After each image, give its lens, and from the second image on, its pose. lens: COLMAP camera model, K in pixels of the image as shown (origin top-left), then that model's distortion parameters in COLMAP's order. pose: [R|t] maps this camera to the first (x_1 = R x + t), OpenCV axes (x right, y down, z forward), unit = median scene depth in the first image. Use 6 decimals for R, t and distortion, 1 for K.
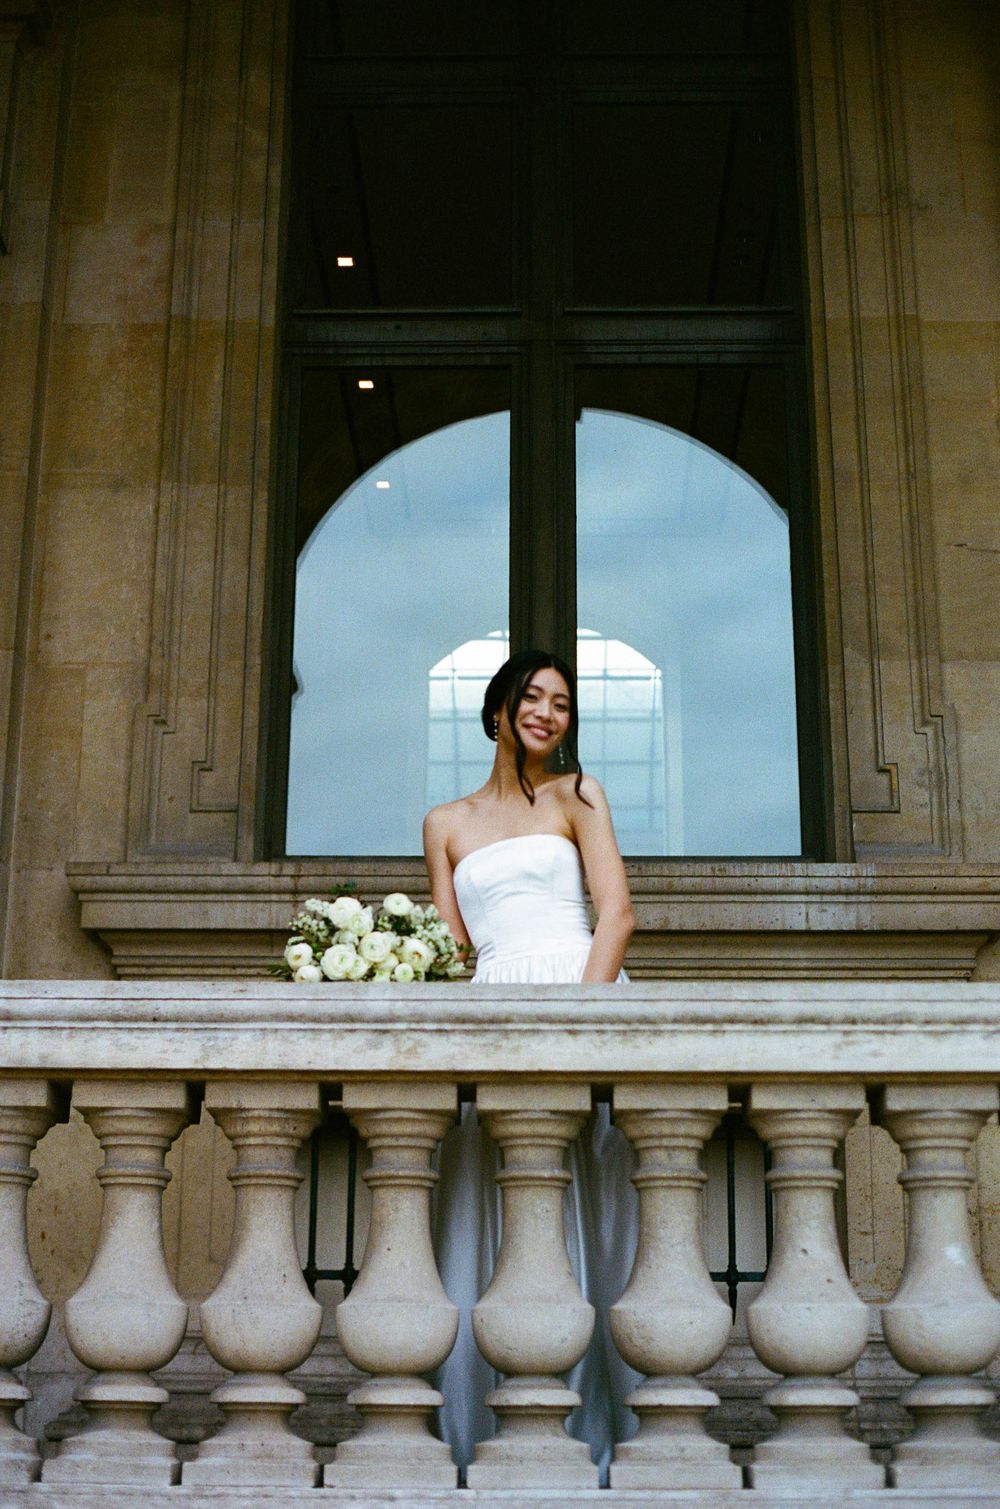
lens RADIAL K [[2161.4, 0, 499.9], [0, 2161.4, 752.7], [0, 0, 1]] dist [-0.043802, -0.149221]
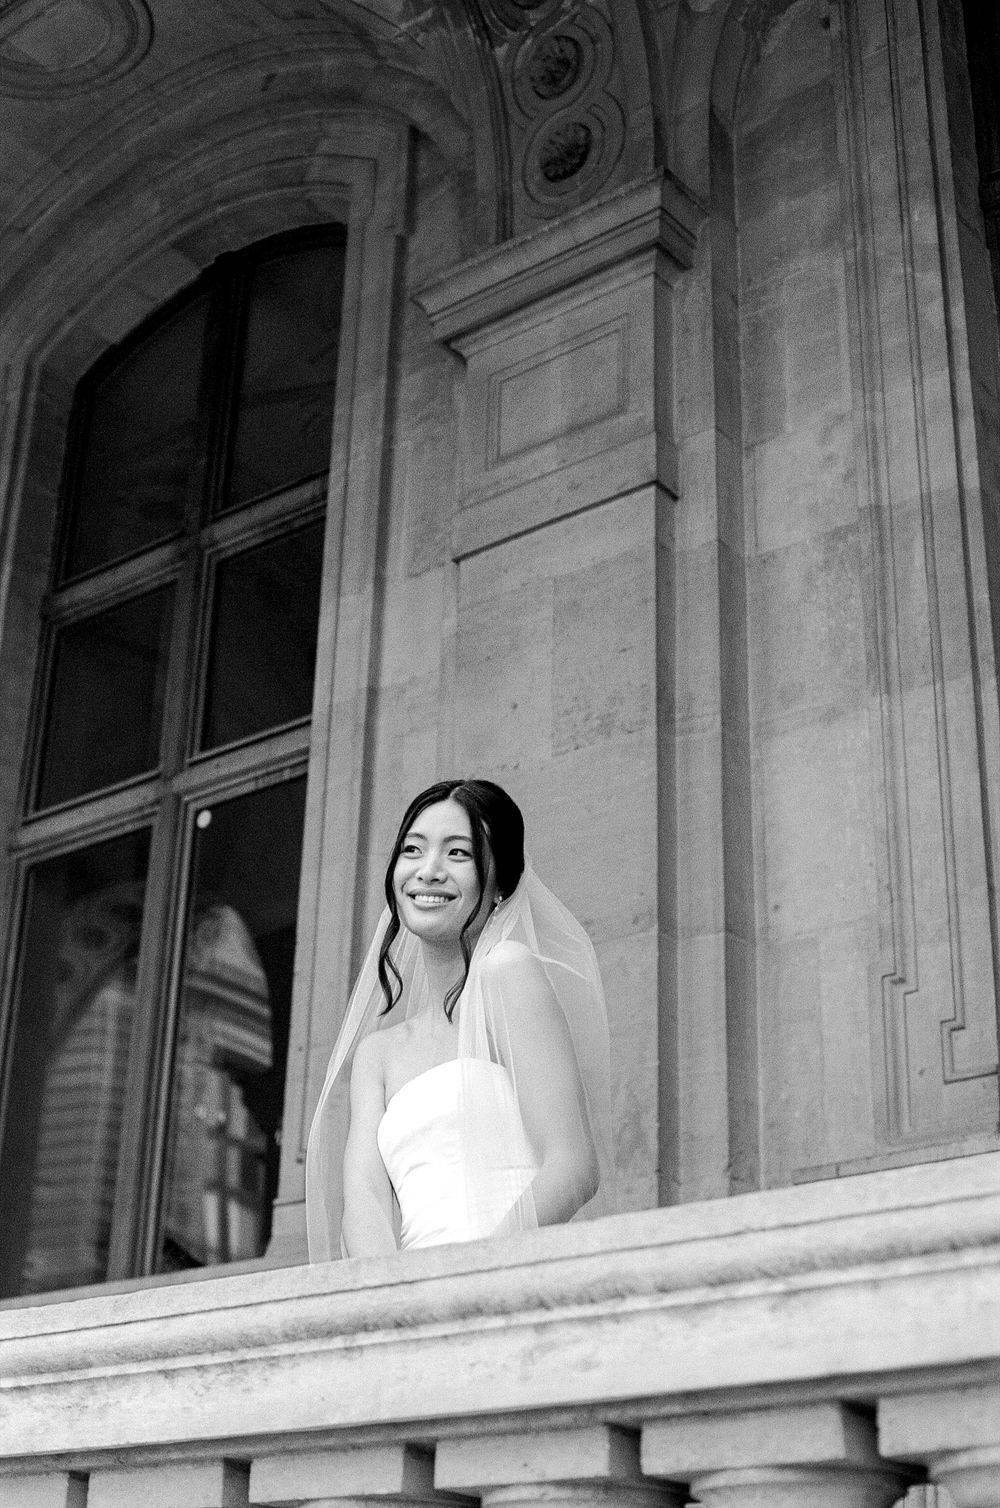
lens RADIAL K [[2181.3, 0, 548.8], [0, 2181.3, 797.0], [0, 0, 1]] dist [0.000338, -0.429837]
pose [[0.806552, -0.237350, -0.541423, 0.202199], [0.166872, 0.970024, -0.176654, 0.042502], [0.567123, 0.052133, 0.821982, 0.243352]]
